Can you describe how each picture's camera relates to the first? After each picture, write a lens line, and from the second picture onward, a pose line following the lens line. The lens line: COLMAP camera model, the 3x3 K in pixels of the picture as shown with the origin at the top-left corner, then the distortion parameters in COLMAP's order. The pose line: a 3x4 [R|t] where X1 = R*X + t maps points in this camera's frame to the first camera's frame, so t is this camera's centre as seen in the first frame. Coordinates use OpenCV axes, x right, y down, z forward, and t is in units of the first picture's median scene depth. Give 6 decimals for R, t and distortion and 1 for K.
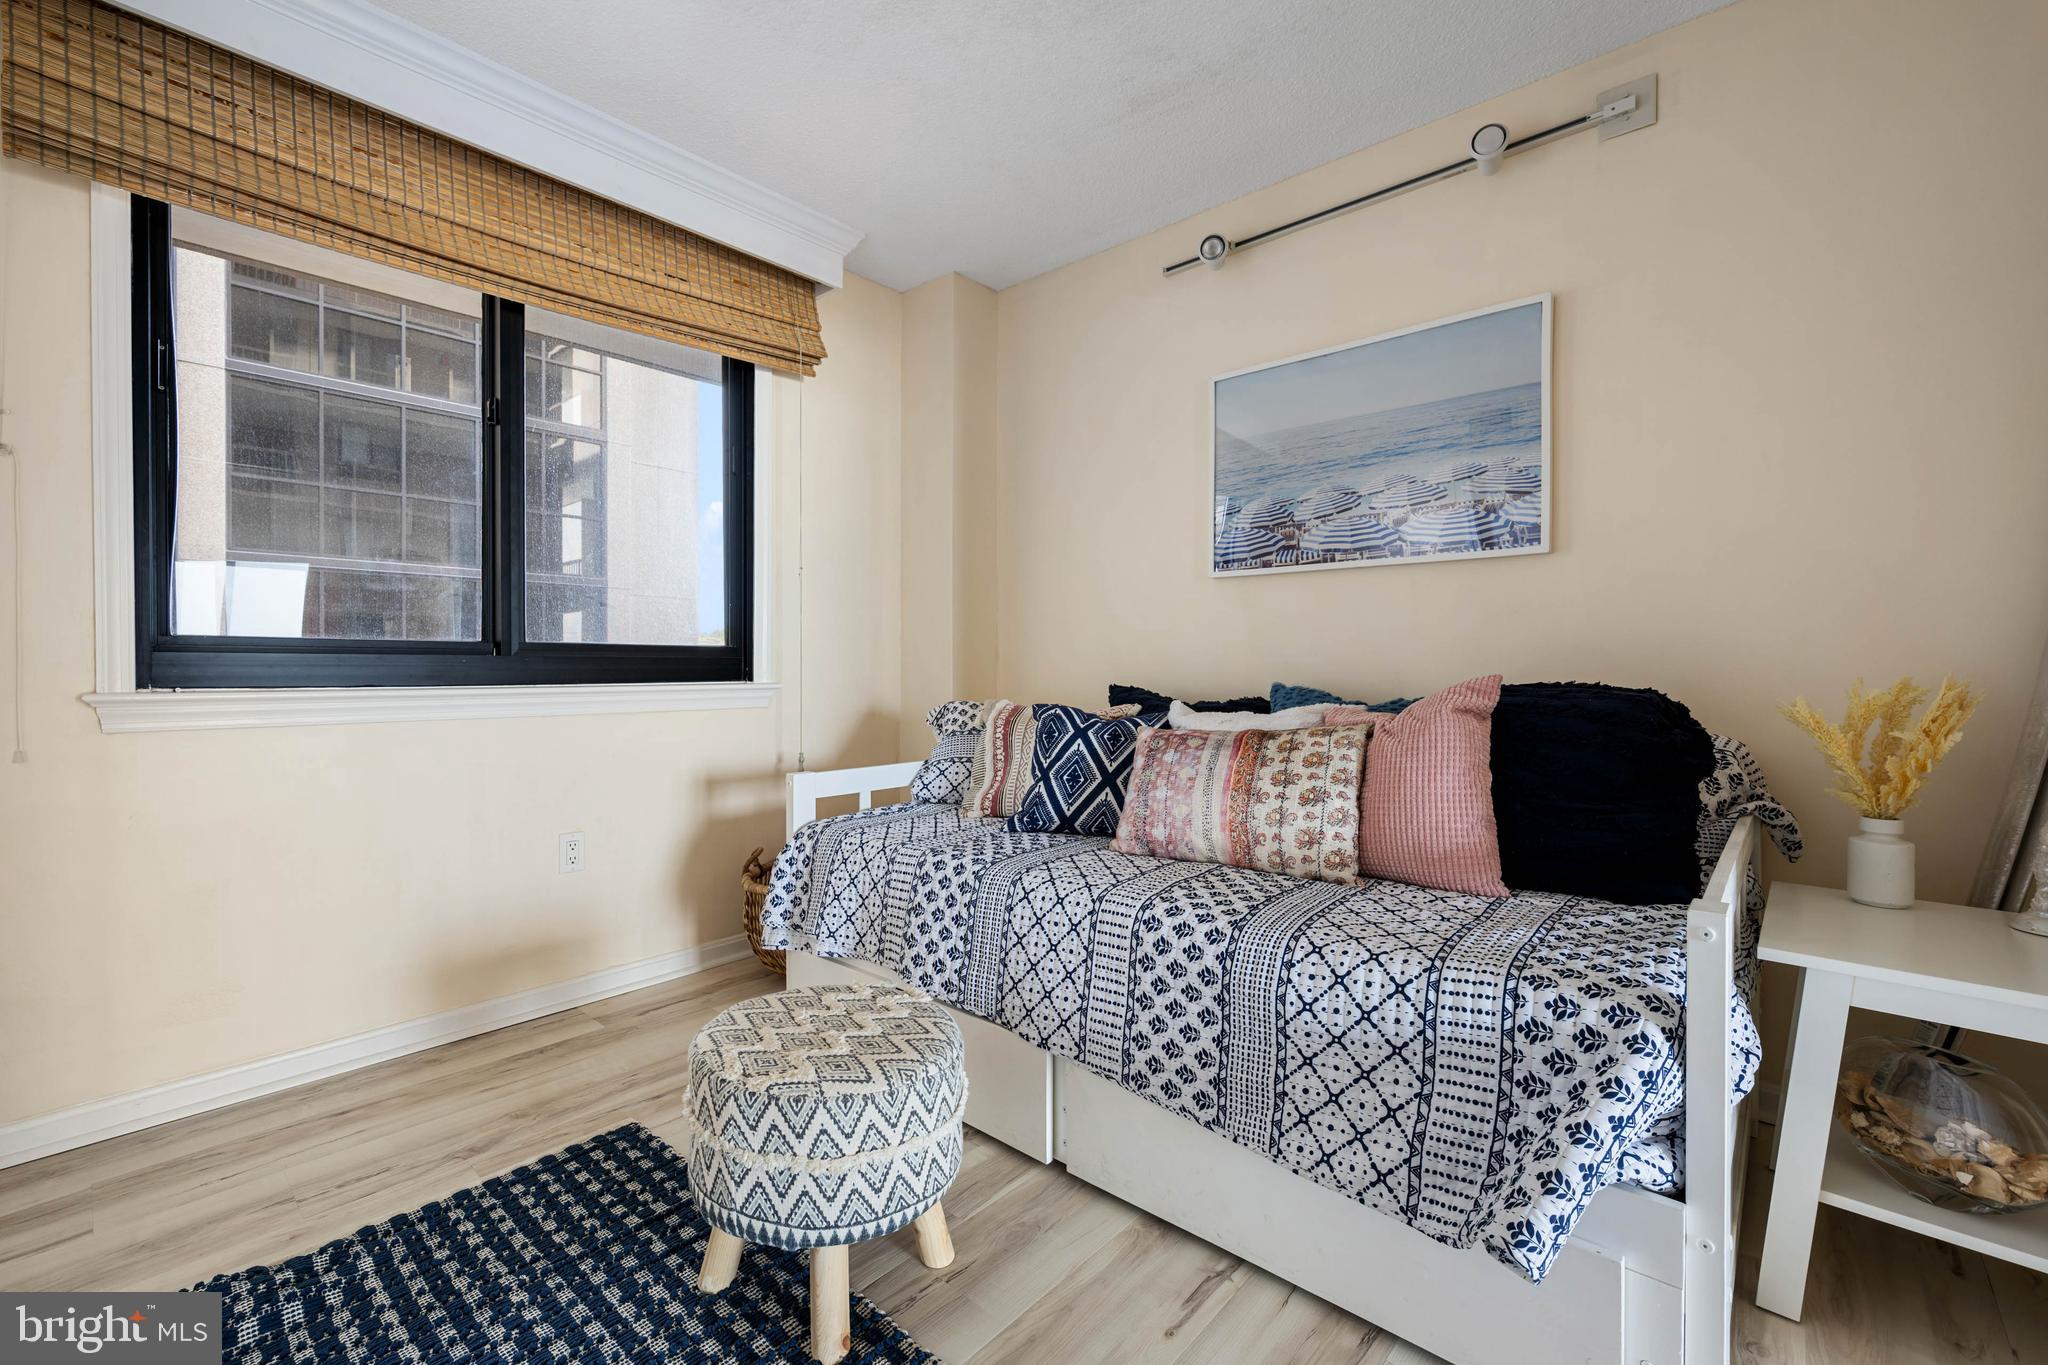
lens RADIAL K [[822.1, 0, 1014.3], [0, 822.1, 677.2], [0, 0, 1]] dist [-0.004437, -0.000289]
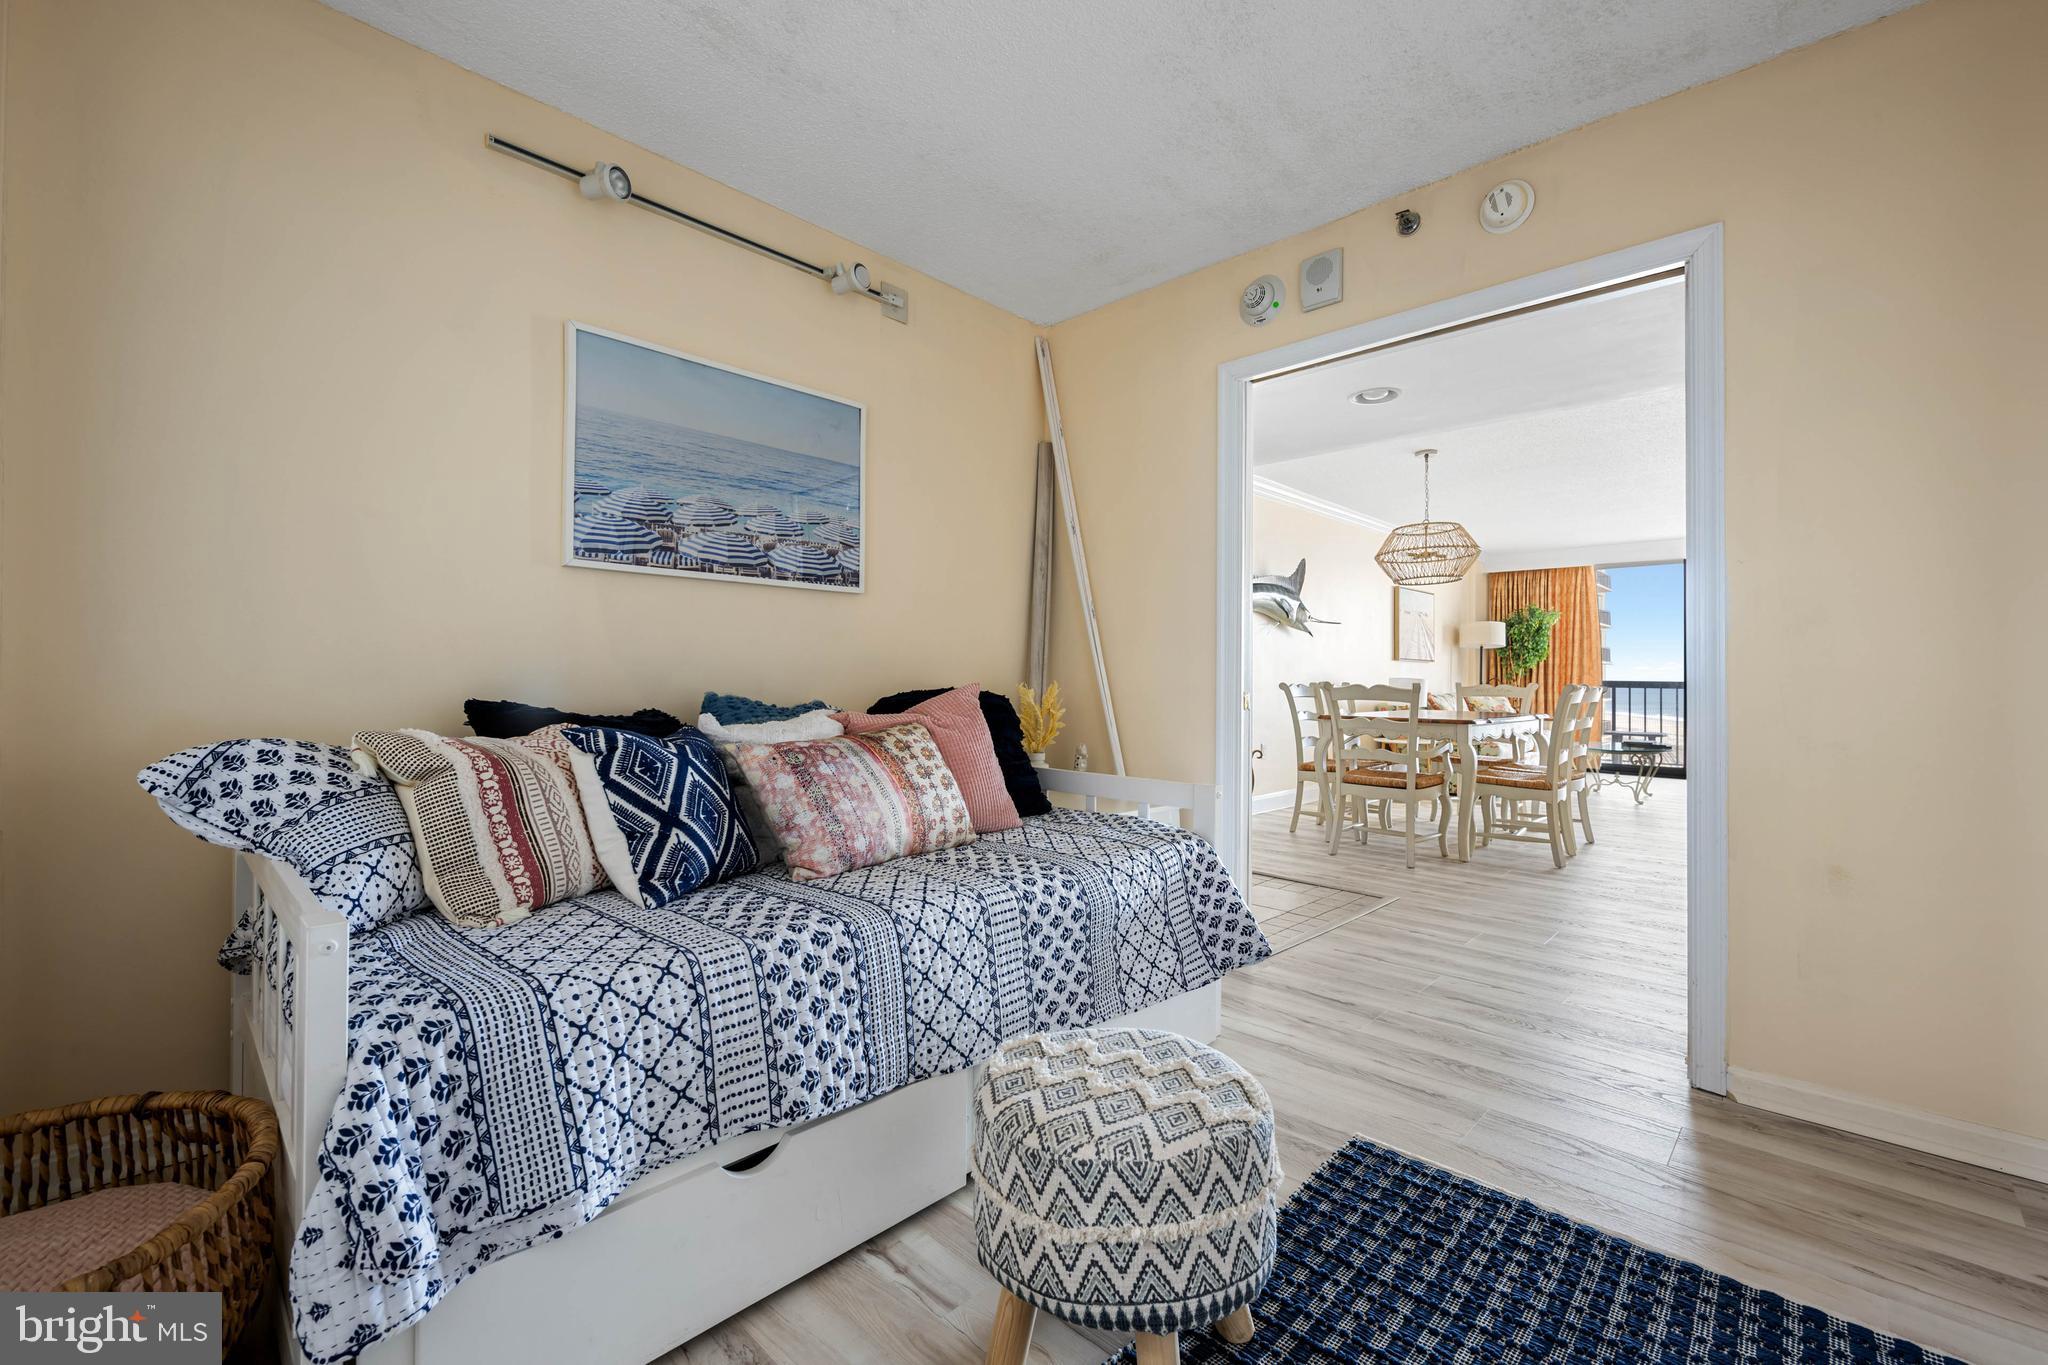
lens RADIAL K [[822.1, 0, 1018.2], [0, 822.1, 677.9], [0, 0, 1]] dist [-0.004437, -0.000289]
pose [[0.075483, 0.002258, 0.997145, -0.681386], [0.005685, 0.999980, -0.002695, -0.006173], [-0.997131, 0.005872, 0.075468, 0.627435]]
